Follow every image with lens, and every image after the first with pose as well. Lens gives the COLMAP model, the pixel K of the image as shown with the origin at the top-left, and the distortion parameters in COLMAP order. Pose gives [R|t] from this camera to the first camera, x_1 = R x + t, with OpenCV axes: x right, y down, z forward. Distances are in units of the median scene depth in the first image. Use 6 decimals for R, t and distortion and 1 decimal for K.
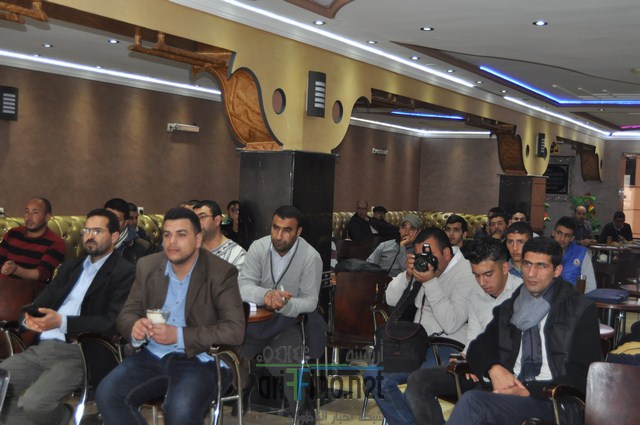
lens RADIAL K [[884.1, 0, 324.3], [0, 884.1, 212.4], [0, 0, 1]] dist [-0.049965, 0.000000]
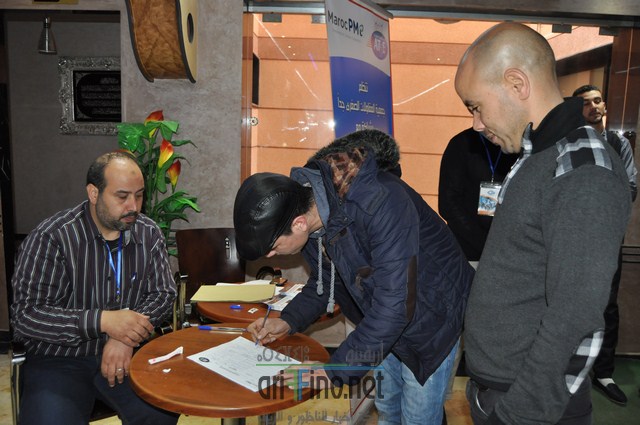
lens RADIAL K [[524.5, 0, 320.7], [0, 524.5, 214.1], [0, 0, 1]] dist [-0.081747, -0.012781]
pose [[0.883636, -0.066542, 0.463421, 0.520006], [0.015253, 0.993414, 0.113560, -0.006981], [-0.467925, -0.093277, 0.878832, 1.572709]]
